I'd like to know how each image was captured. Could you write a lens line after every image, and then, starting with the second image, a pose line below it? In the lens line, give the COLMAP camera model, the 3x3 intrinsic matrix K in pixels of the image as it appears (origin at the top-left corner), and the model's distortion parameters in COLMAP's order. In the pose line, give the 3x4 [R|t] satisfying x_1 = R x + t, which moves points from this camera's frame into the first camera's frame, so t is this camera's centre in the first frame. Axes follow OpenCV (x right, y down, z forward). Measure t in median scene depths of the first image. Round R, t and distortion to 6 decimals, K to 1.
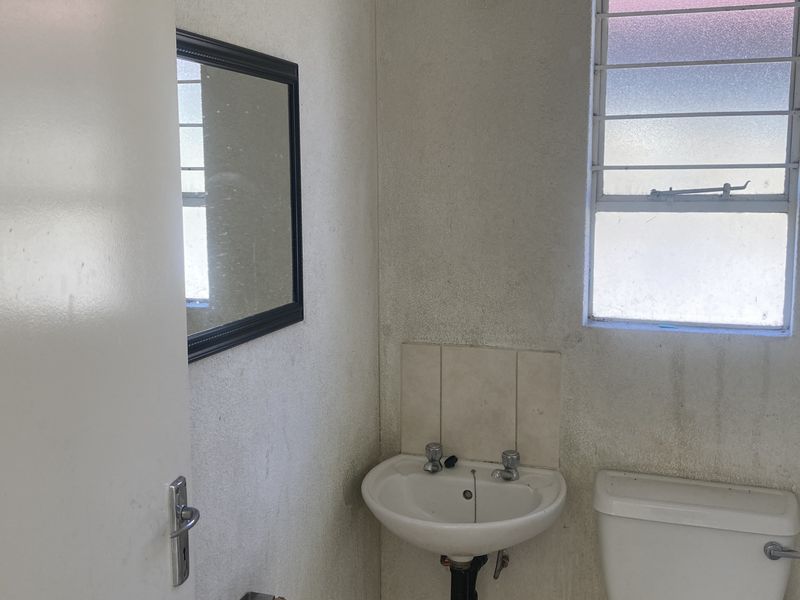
lens RADIAL K [[884.5, 0, 400.0], [0, 884.5, 300.0], [0, 0, 1]] dist [-0.000646, -0.015649]
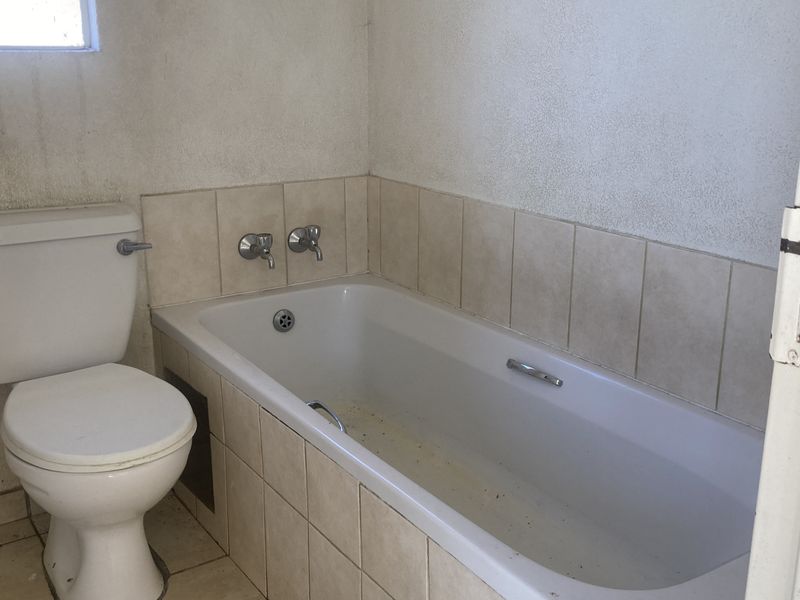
lens RADIAL K [[884.5, 0, 400.0], [0, 884.5, 300.0], [0, 0, 1]] dist [-0.000646, -0.015649]
pose [[0.620749, -0.211409, 0.754968, -0.174864], [0.101169, 0.976507, 0.190262, 0.156798], [-0.777455, -0.041725, 0.627554, 0.055431]]
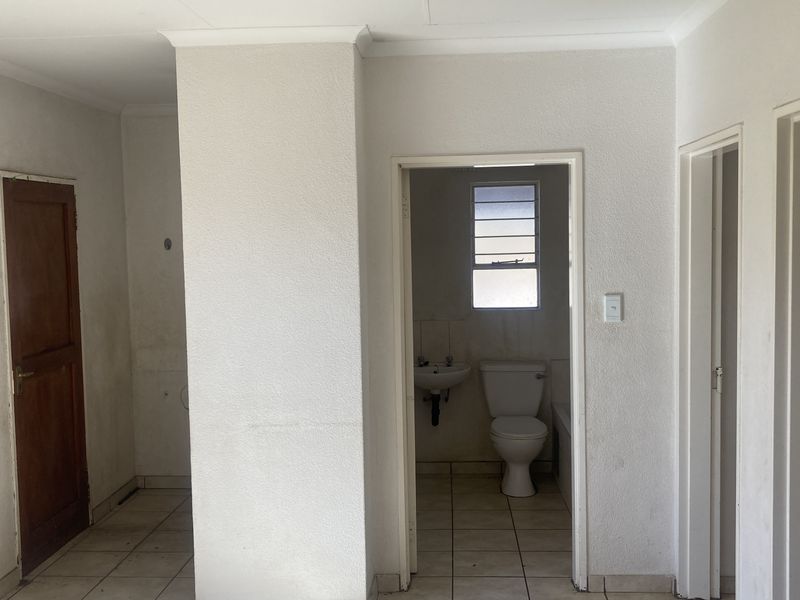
lens RADIAL K [[884.5, 0, 400.0], [0, 884.5, 300.0], [0, 0, 1]] dist [-0.000646, -0.015649]
pose [[0.967505, -0.029518, 0.251124, -0.739627], [0.048052, 0.996528, -0.067996, 0.181835], [-0.248245, 0.077853, 0.965564, -1.712046]]
